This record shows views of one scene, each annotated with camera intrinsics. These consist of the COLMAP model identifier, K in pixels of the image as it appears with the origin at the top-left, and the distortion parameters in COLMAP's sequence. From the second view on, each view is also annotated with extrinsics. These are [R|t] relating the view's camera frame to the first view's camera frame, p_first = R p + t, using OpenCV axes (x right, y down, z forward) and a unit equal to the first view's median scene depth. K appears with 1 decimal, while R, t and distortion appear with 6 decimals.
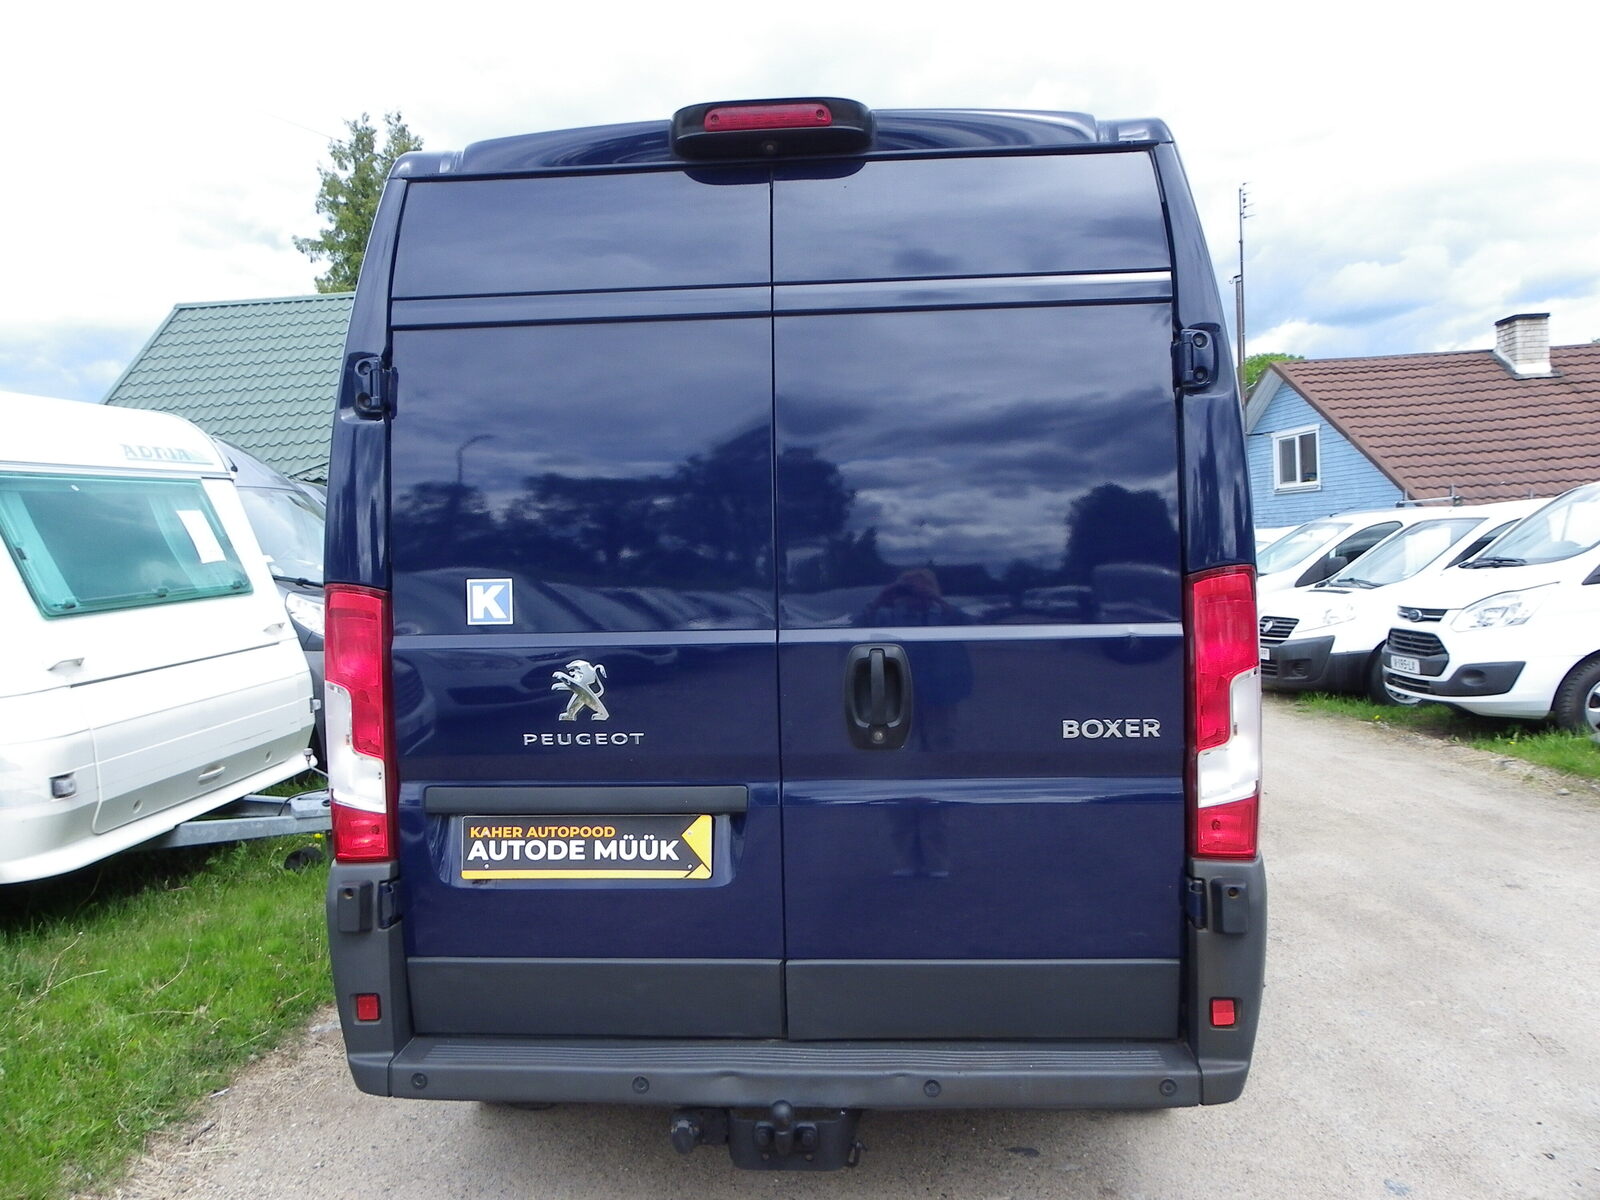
lens RADIAL K [[1199.5, 0, 800.0], [0, 1199.5, 600.0], [0, 0, 1]] dist [-0.004300, -0.004386]
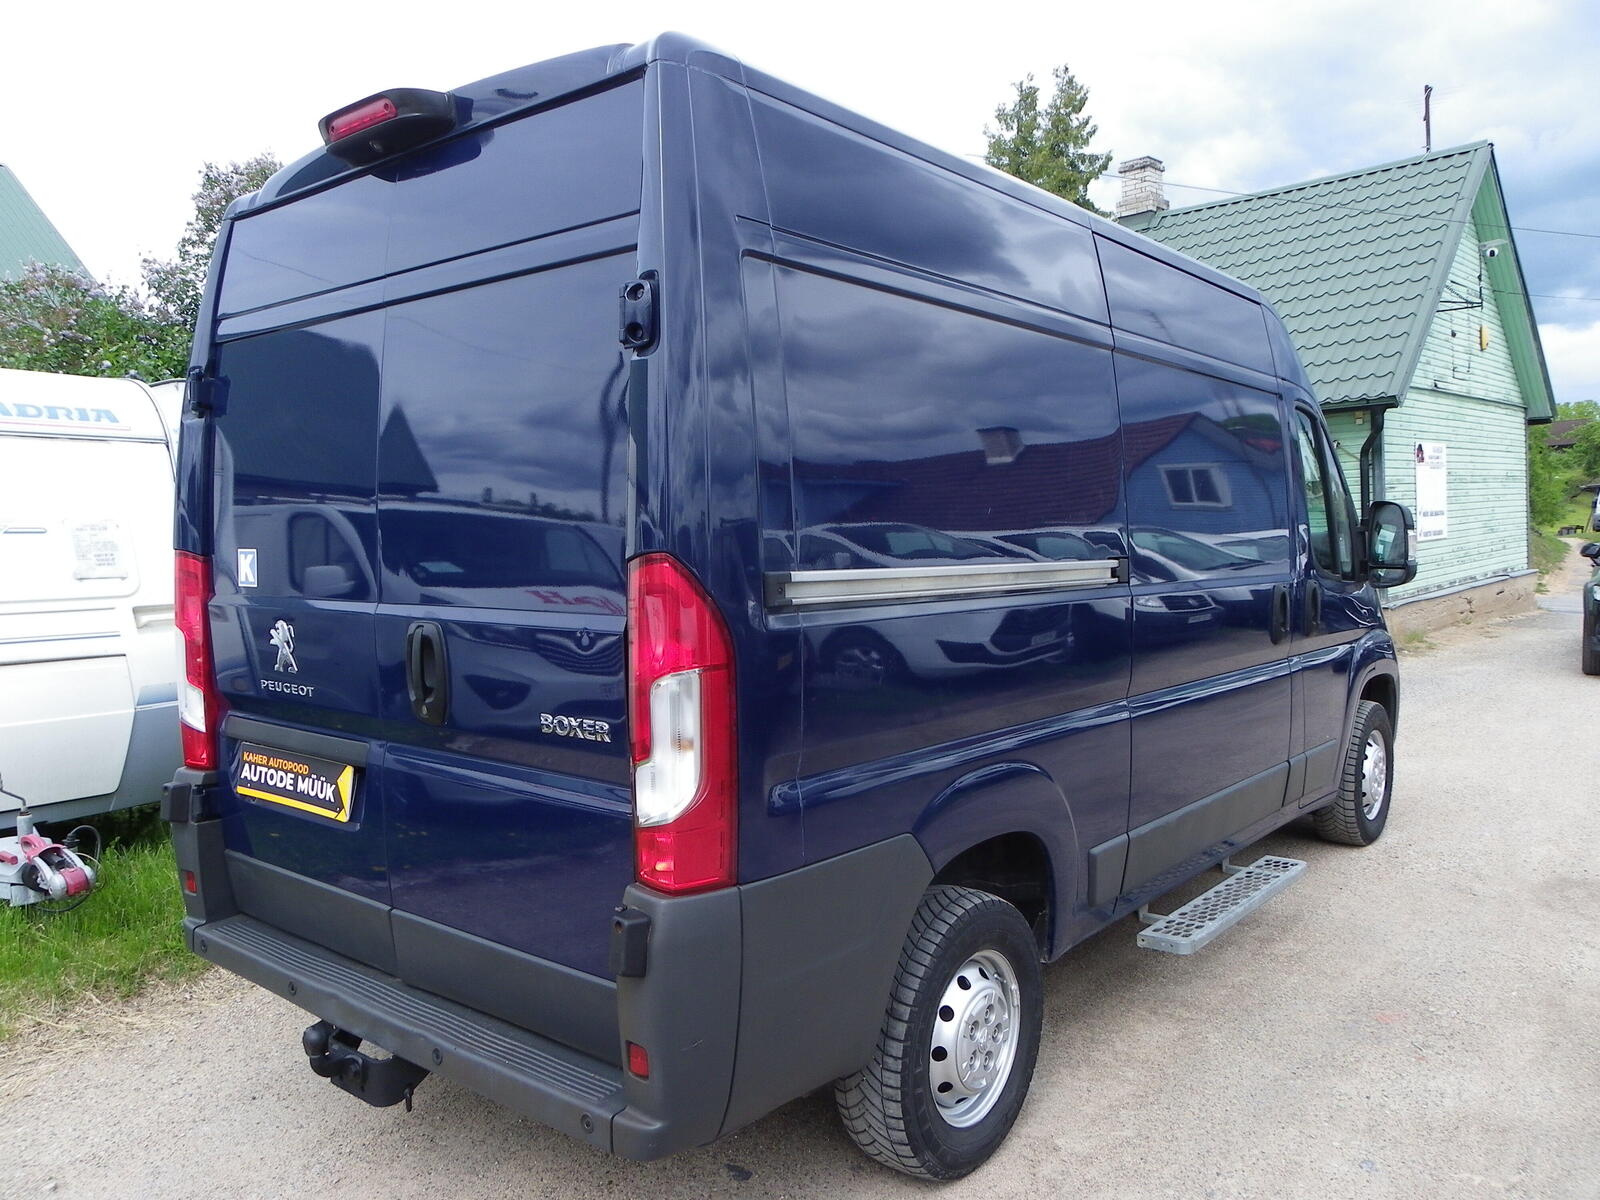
lens RADIAL K [[1199.7, 0, 802.0], [0, 1199.7, 592.5], [0, 0, 1]] dist [-0.014649, -0.002124]
pose [[0.818948, 0.043966, -0.572180, 0.884696], [-0.020497, 0.998666, 0.047400, -0.041652], [0.573501, -0.027090, 0.818757, 0.335635]]
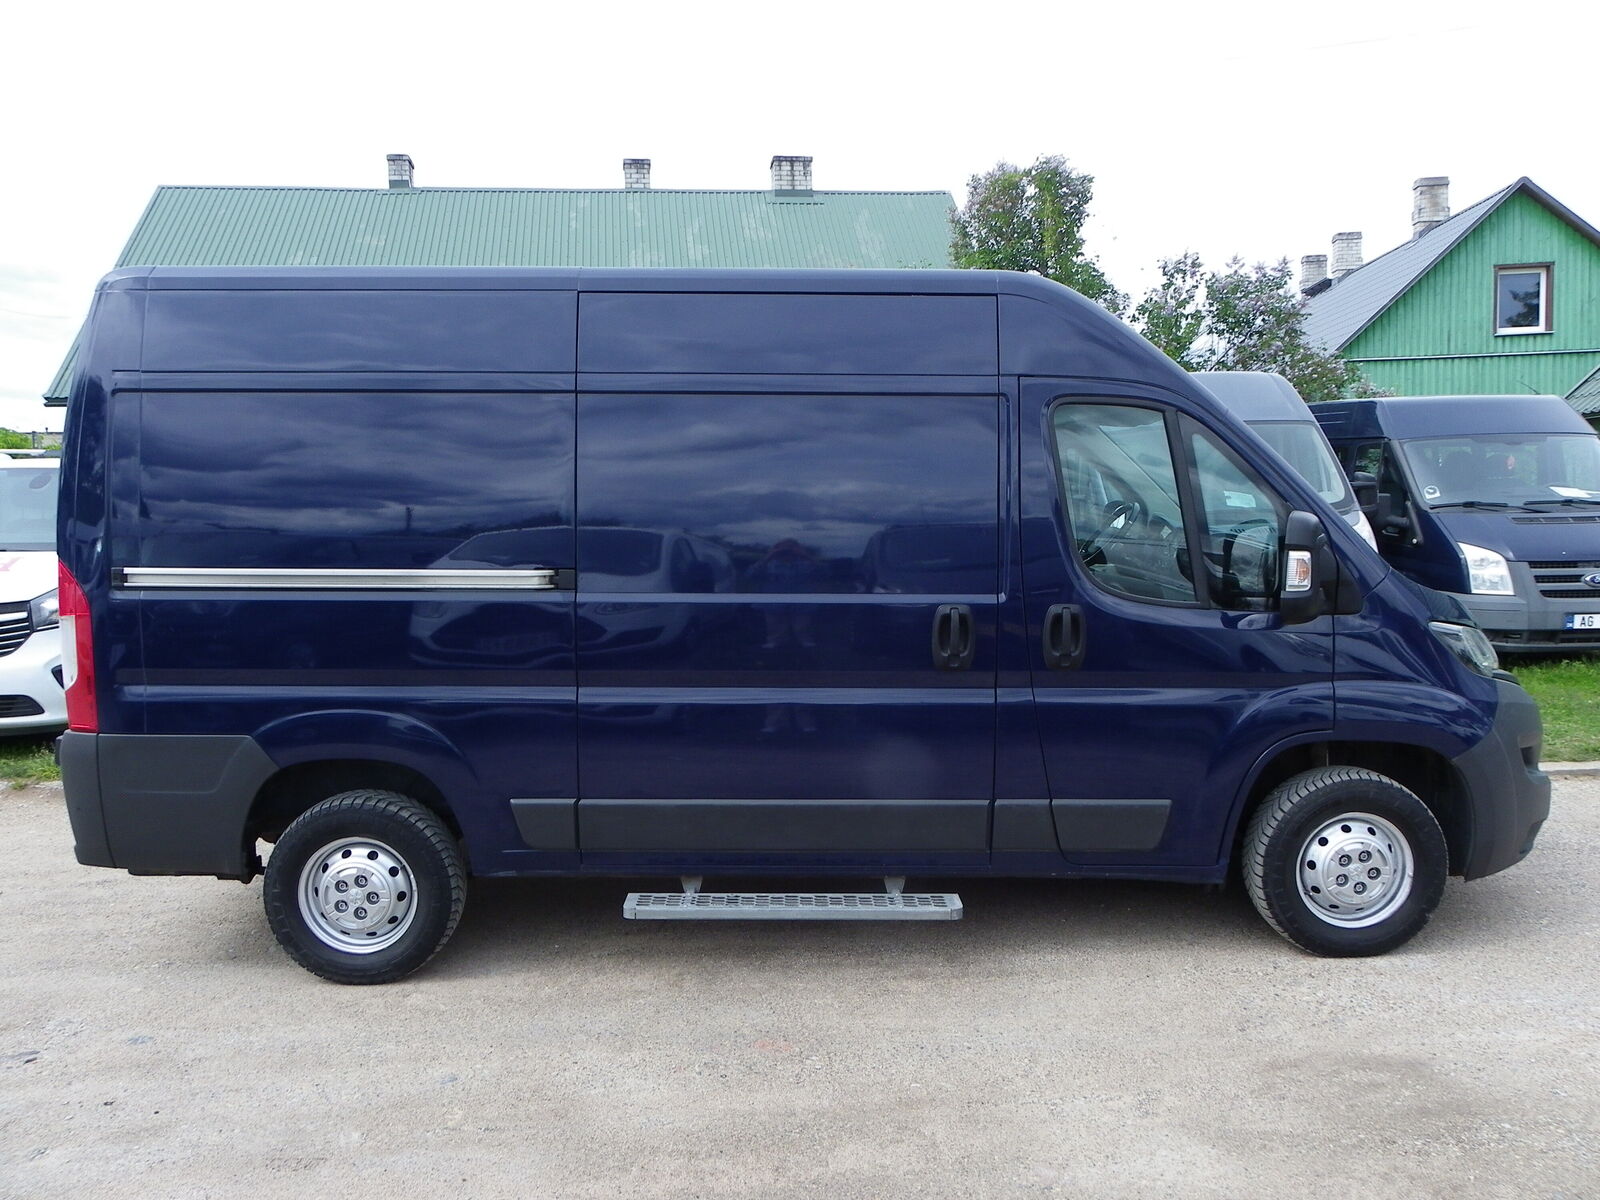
lens RADIAL K [[1199.7, 0, 802.0], [0, 1199.7, 592.5], [0, 0, 1]] dist [-0.014649, -0.002124]
pose [[0.092122, 0.110572, -0.989589, 1.996458], [-0.019165, 0.993828, 0.109262, -0.169787], [0.995563, 0.008900, 0.093673, 1.764552]]
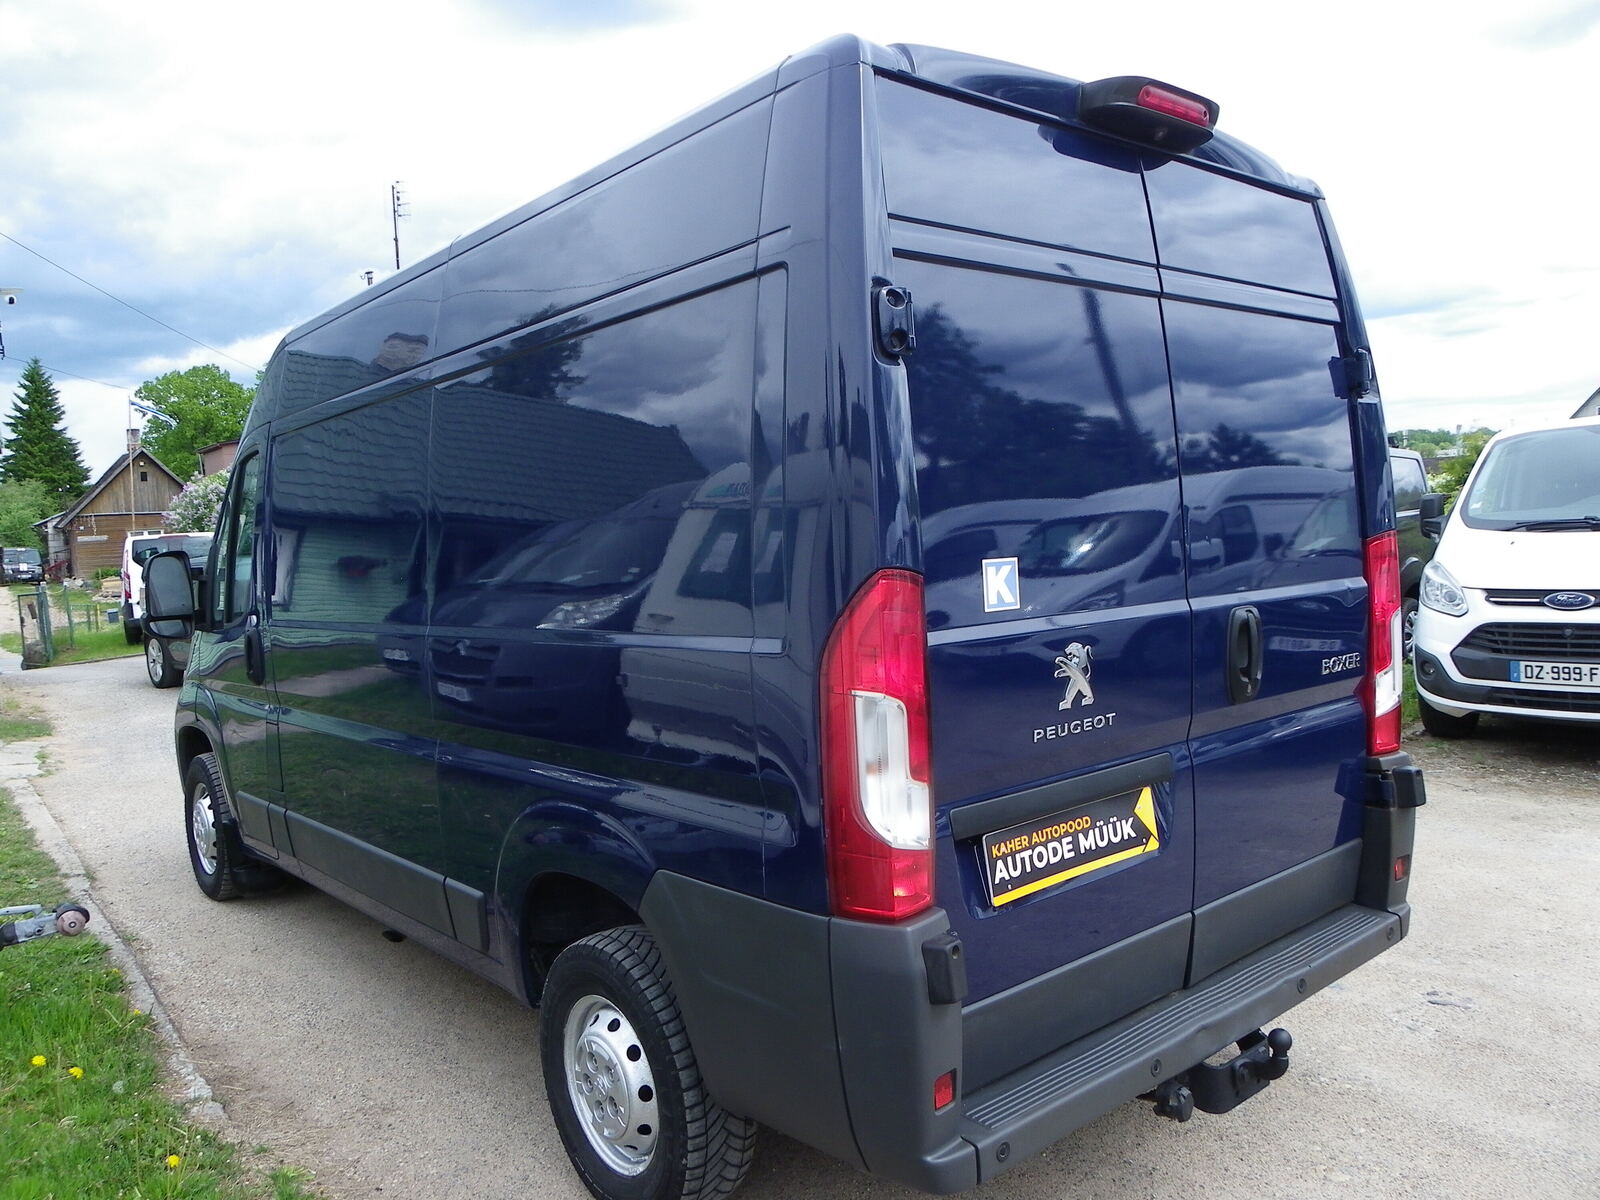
lens RADIAL K [[1199.5, 0, 800.0], [0, 1199.5, 600.0], [0, 0, 1]] dist [-0.004300, -0.004386]
pose [[0.713521, -0.050402, 0.698819, -0.974039], [0.050134, 0.998525, 0.020829, -0.012741], [-0.698838, 0.020172, 0.714995, 0.477895]]
